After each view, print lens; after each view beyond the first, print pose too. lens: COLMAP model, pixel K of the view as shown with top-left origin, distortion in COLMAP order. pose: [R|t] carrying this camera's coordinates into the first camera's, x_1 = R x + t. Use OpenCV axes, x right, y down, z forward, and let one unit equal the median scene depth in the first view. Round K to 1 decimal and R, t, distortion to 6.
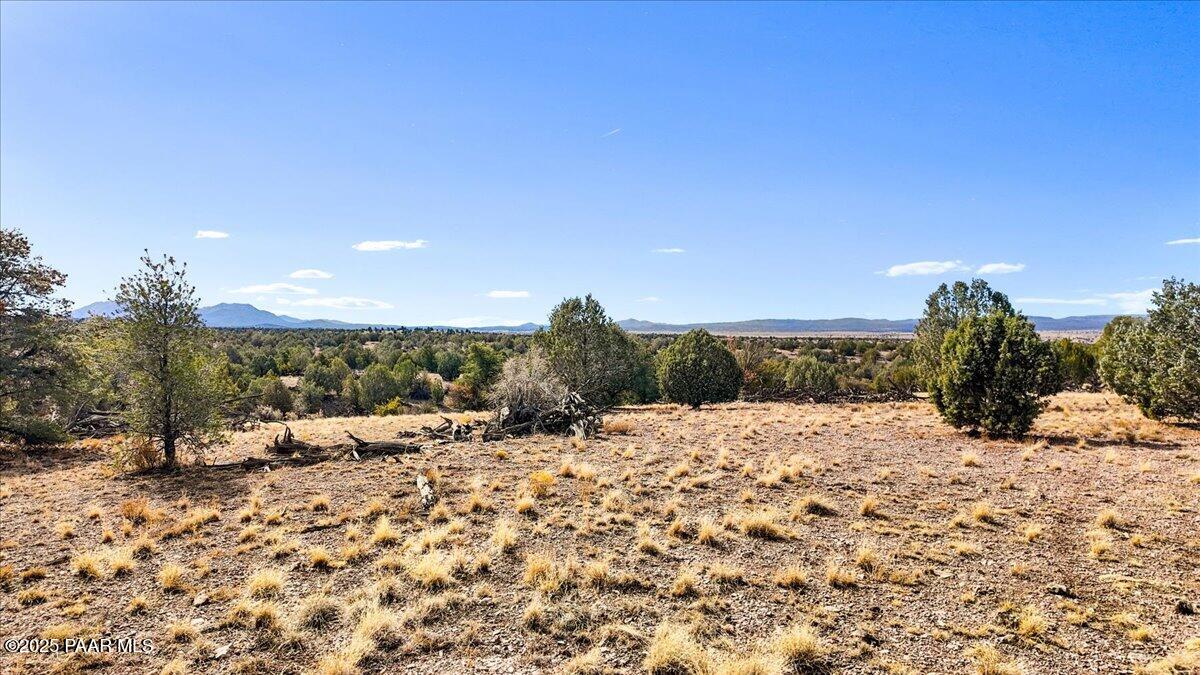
lens RADIAL K [[715.1, 0, 578.4], [0, 715.1, 336.2], [0, 0, 1]] dist [0.069866, -0.083877]
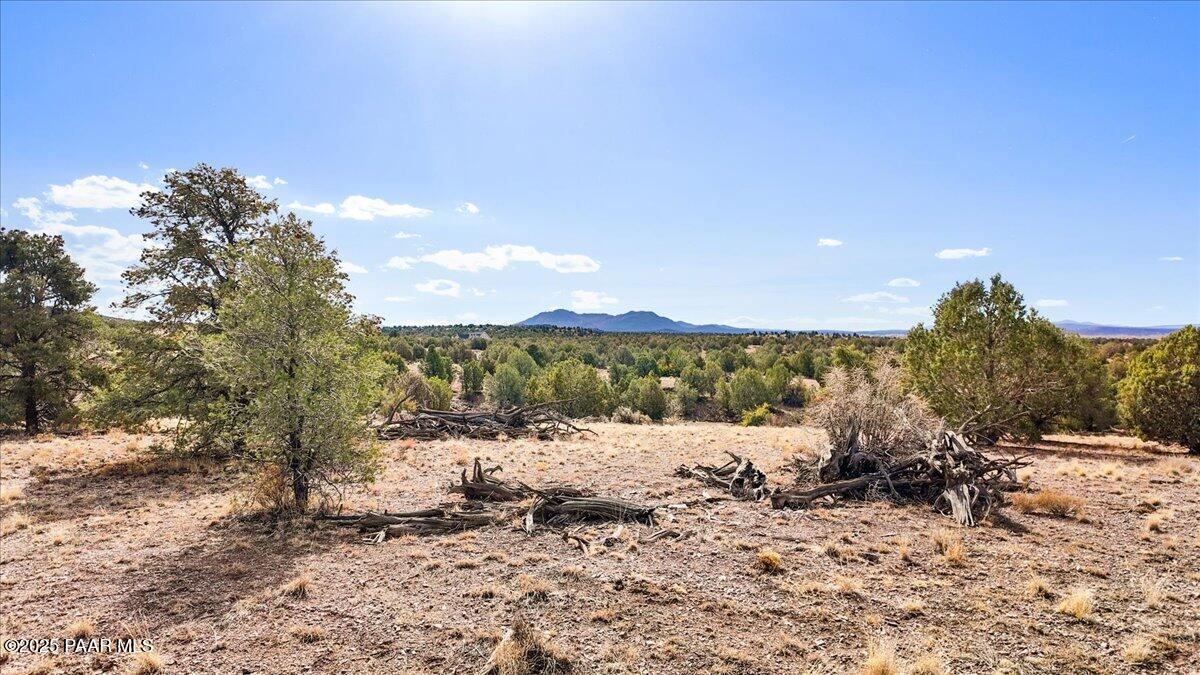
lens RADIAL K [[715.1, 0, 578.4], [0, 715.1, 336.2], [0, 0, 1]] dist [0.069866, -0.083877]
pose [[0.868195, 0.001266, -0.496222, 0.019969], [-0.003861, 0.999984, -0.004204, 0.007352], [0.496208, 0.005565, 0.868186, 0.346057]]
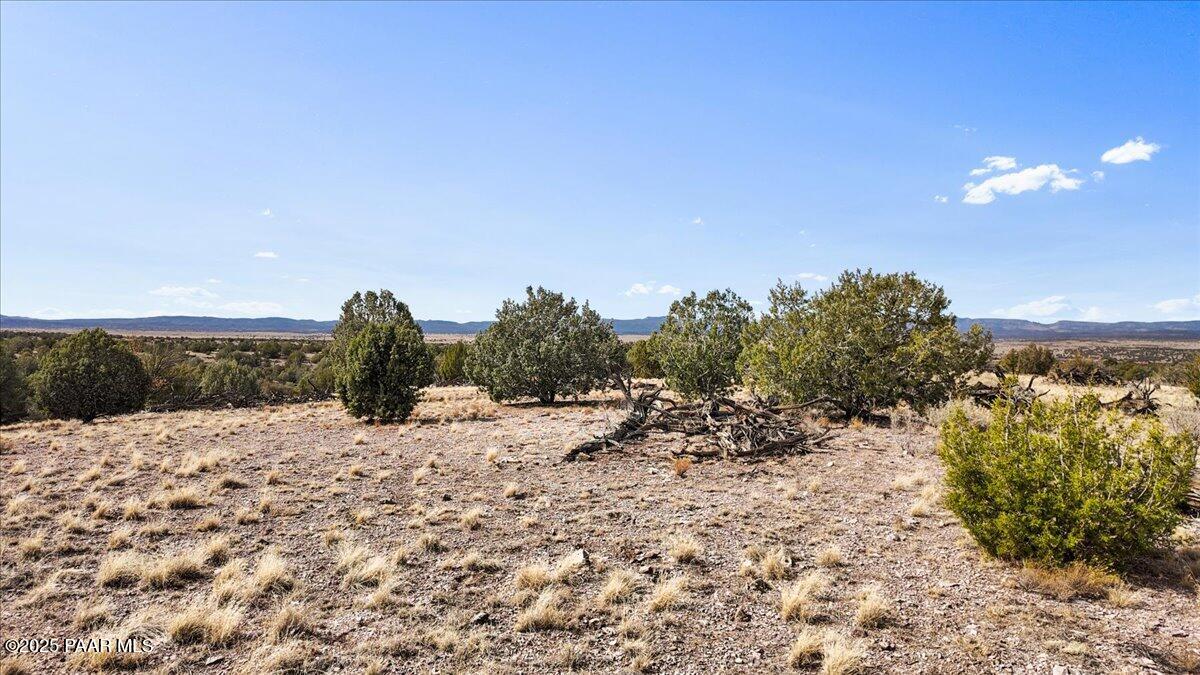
lens RADIAL K [[777.5, 0, 653.0], [0, 777.5, 307.3], [0, 0, 1]] dist [-0.040875, -0.001682]
pose [[0.686713, 0.032687, 0.726193, -0.054434], [-0.004875, 0.999173, -0.040365, -0.004890], [-0.726912, 0.024178, 0.686305, -0.174554]]
